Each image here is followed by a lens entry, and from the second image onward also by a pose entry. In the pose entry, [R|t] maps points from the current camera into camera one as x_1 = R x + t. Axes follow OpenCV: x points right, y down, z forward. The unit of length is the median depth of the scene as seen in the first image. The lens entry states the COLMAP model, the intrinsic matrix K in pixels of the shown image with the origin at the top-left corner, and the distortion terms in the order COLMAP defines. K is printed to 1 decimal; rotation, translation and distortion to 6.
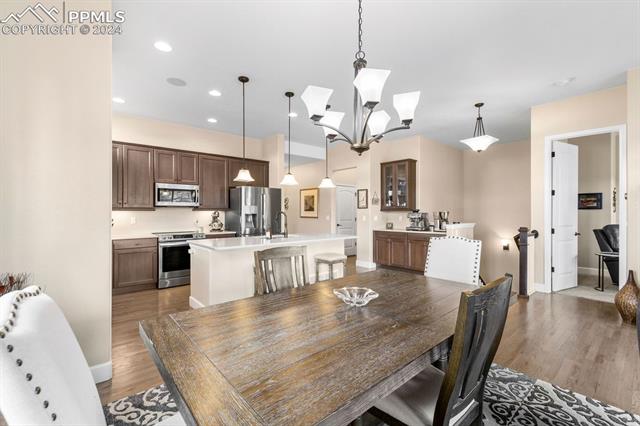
lens RADIAL K [[278.0, 0, 316.4], [0, 278.0, 213.0], [0, 0, 1]] dist [-0.000700, 0.000845]
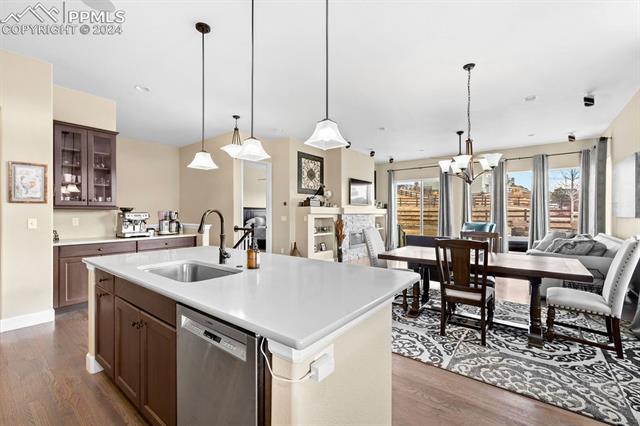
lens RADIAL K [[278.0, 0, 319.1], [0, 278.0, 214.0], [0, 0, 1]] dist [-0.000700, 0.000845]
pose [[-0.194913, -0.005954, 0.980802, -0.538602], [0.000070, 0.999981, 0.006085, -0.000935], [-0.980820, 0.001254, -0.194909, 0.804730]]
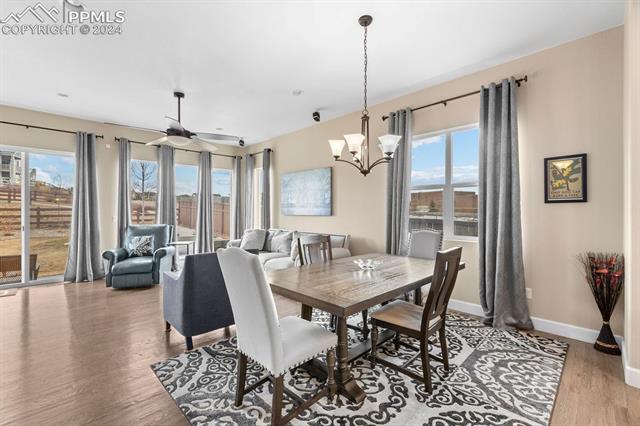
lens RADIAL K [[278.0, 0, 316.1], [0, 278.0, 211.8], [0, 0, 1]] dist [-0.000700, 0.000845]
pose [[-0.997770, -0.002996, -0.066674, 0.176960], [-0.003011, 0.999995, 0.000119, 0.001402], [0.066674, 0.000319, -0.997775, 0.822337]]
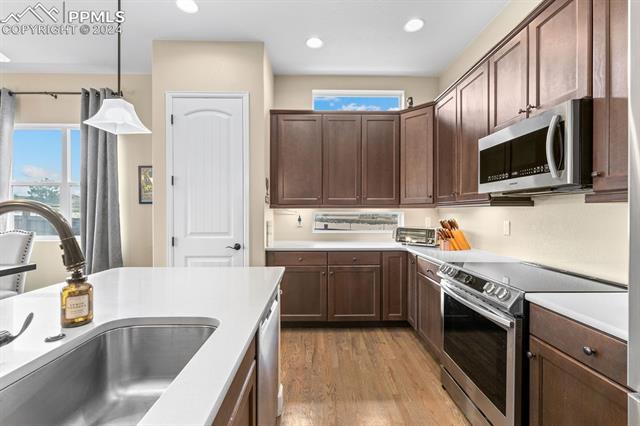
lens RADIAL K [[278.0, 0, 318.9], [0, 278.0, 213.2], [0, 0, 1]] dist [-0.000700, 0.000845]
pose [[-0.630399, 0.004818, -0.776256, -0.094536], [-0.001134, 0.999974, 0.007127, -0.000206], [0.776270, 0.005374, -0.630377, 1.064583]]
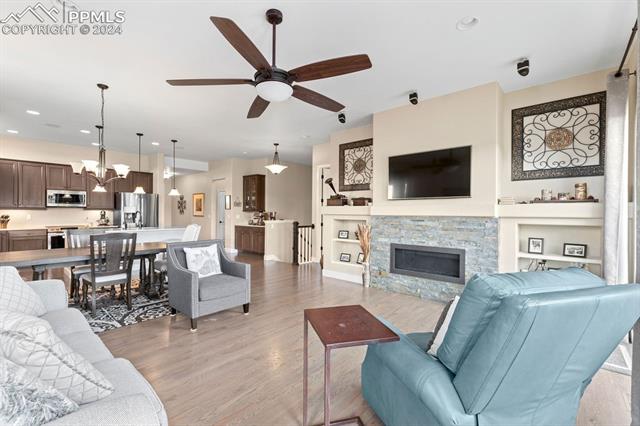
lens RADIAL K [[278.0, 0, 315.1], [0, 278.0, 214.2], [0, 0, 1]] dist [-0.000700, 0.000845]
pose [[0.989512, 0.004626, 0.144376, 0.523158], [-0.004889, 0.999987, 0.001462, 0.004115], [-0.144368, -0.002153, 0.989522, -0.535745]]
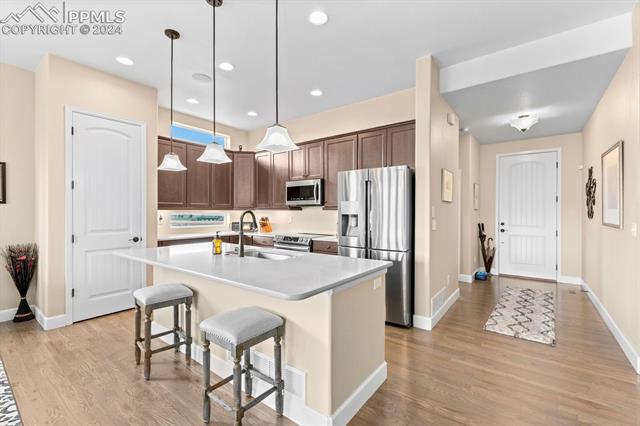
lens RADIAL K [[278.0, 0, 316.9], [0, 278.0, 212.3], [0, 0, 1]] dist [-0.000700, 0.000845]
pose [[0.205531, 0.000839, -0.978650, 0.404808], [-0.003472, 0.999994, 0.000129, -0.001562], [0.978644, 0.003371, 0.205533, 0.892908]]
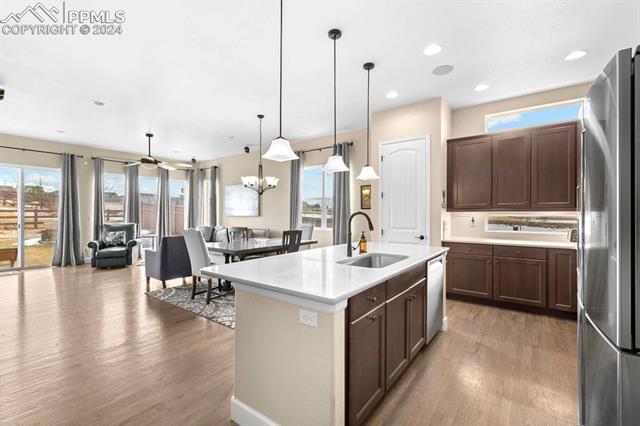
lens RADIAL K [[278.0, 0, 318.6], [0, 278.0, 213.8], [0, 0, 1]] dist [-0.000700, 0.000845]
pose [[-0.973994, -0.003050, -0.226552, 0.076284], [-0.003400, 0.999994, 0.001154, -0.000025], [0.226547, 0.001894, -0.973998, 1.343945]]
